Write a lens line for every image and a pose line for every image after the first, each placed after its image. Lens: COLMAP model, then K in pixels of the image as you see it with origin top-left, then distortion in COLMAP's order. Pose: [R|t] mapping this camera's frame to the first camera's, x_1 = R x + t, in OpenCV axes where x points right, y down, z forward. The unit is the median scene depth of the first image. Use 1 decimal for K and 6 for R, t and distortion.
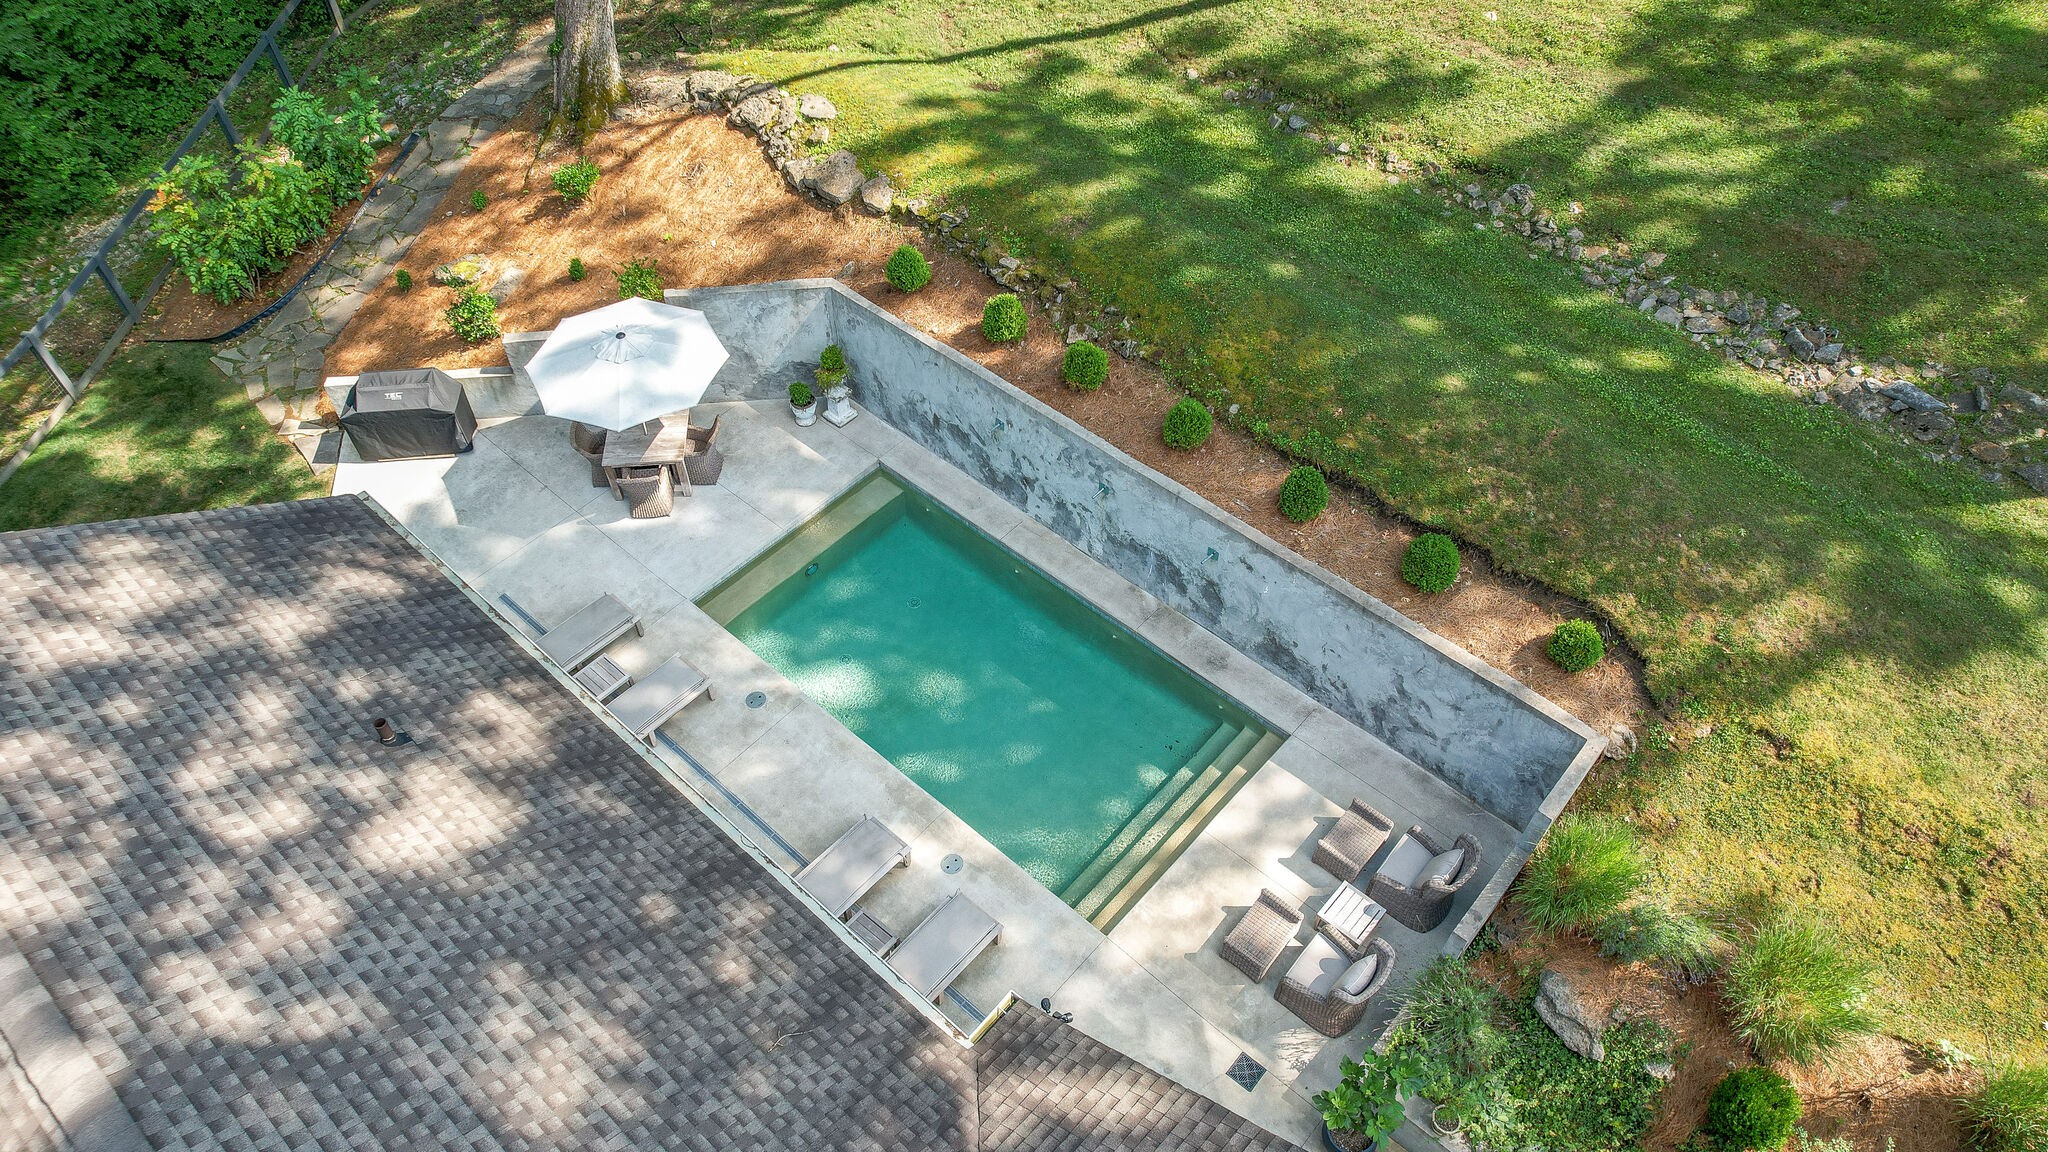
lens RADIAL K [[1365.6, 0, 1030.6], [0, 1365.6, 583.0], [0, 0, 1]] dist [-0.073688, 0.060678]
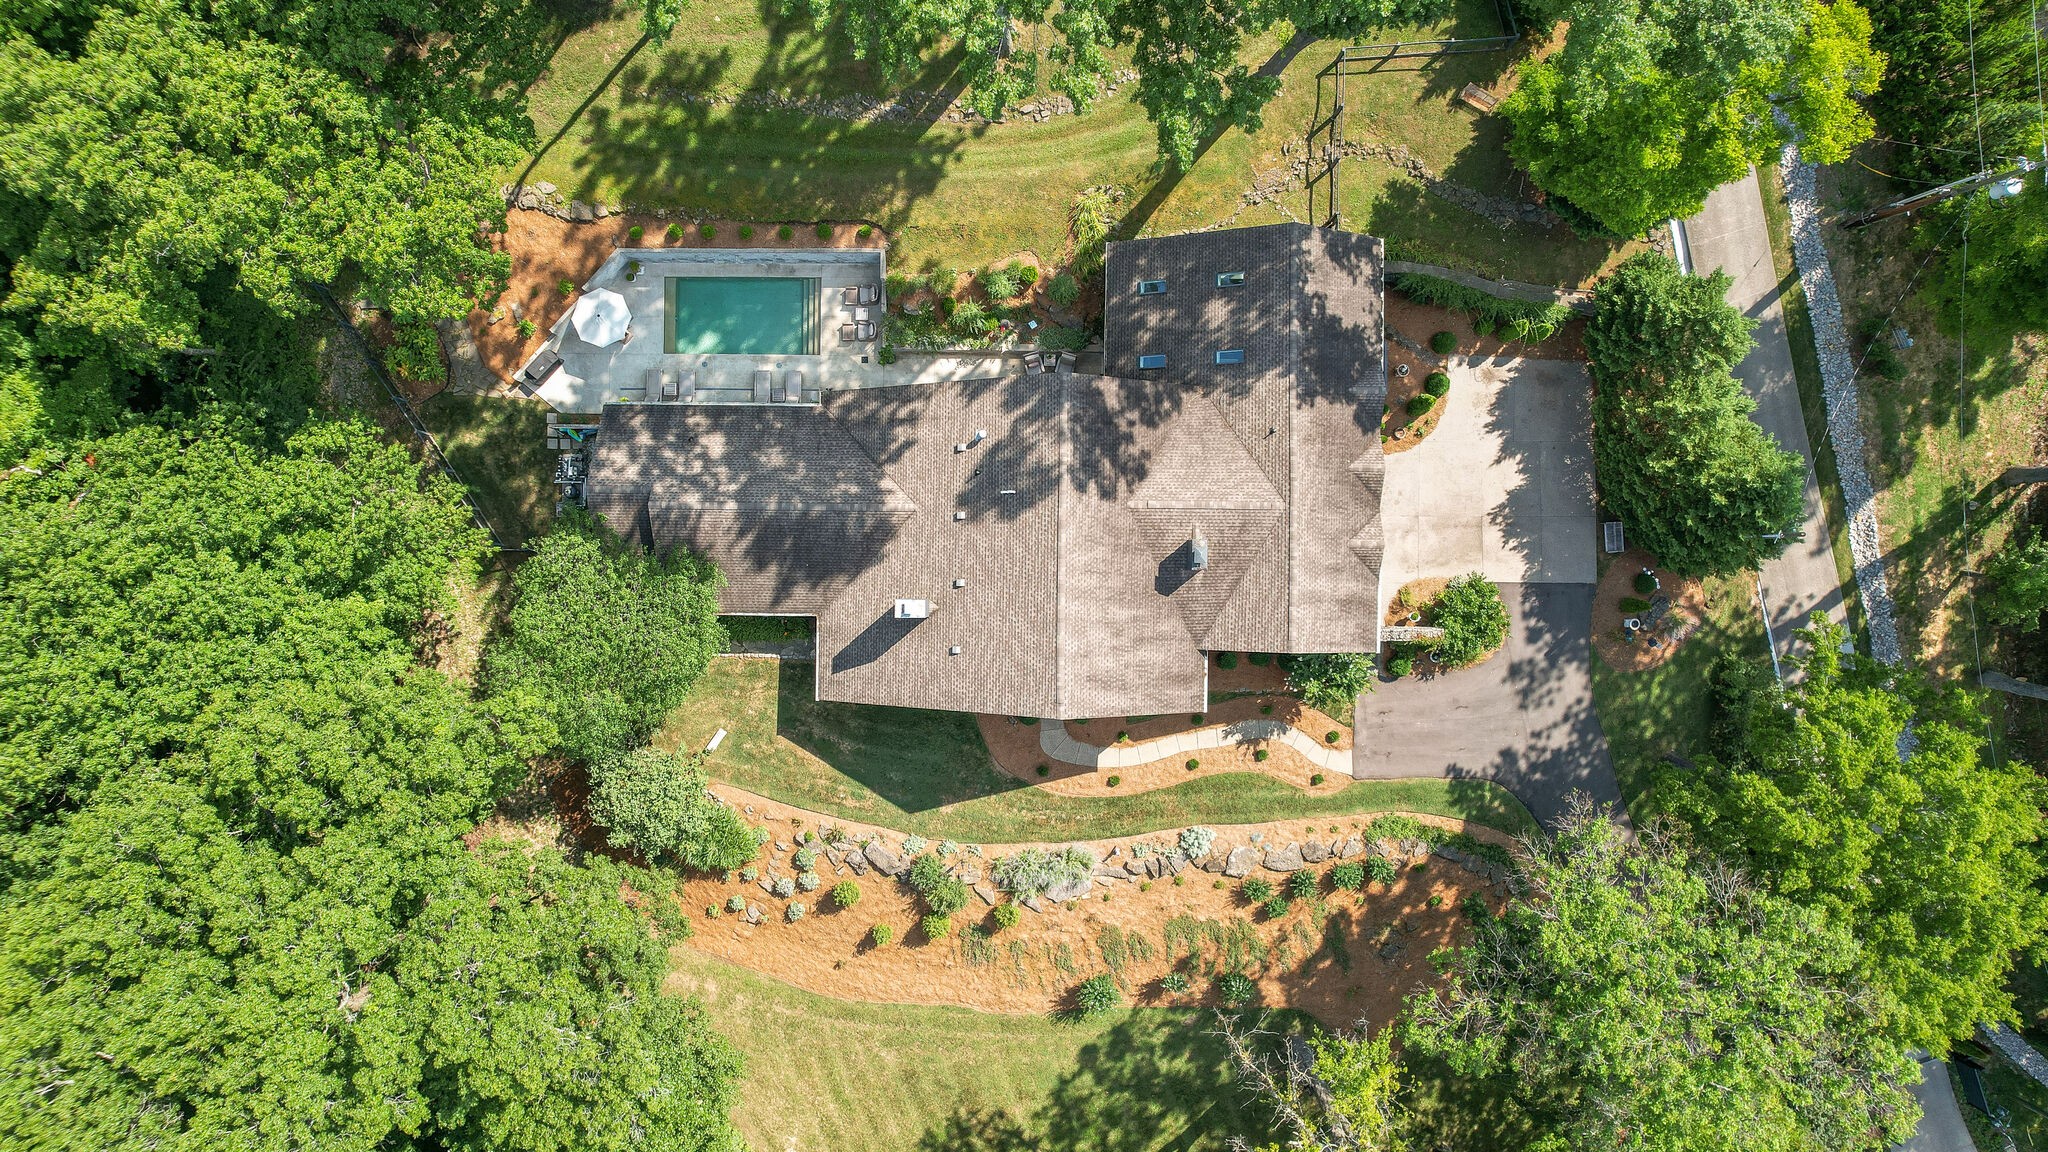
lens RADIAL K [[1365.6, 0, 1030.6], [0, 1365.6, 583.0], [0, 0, 1]] dist [-0.073688, 0.060678]
pose [[0.755428, -0.655200, -0.006441, 0.090383], [0.510175, 0.581993, 0.633250, -1.292187], [-0.411157, -0.481660, 0.773920, -2.220477]]
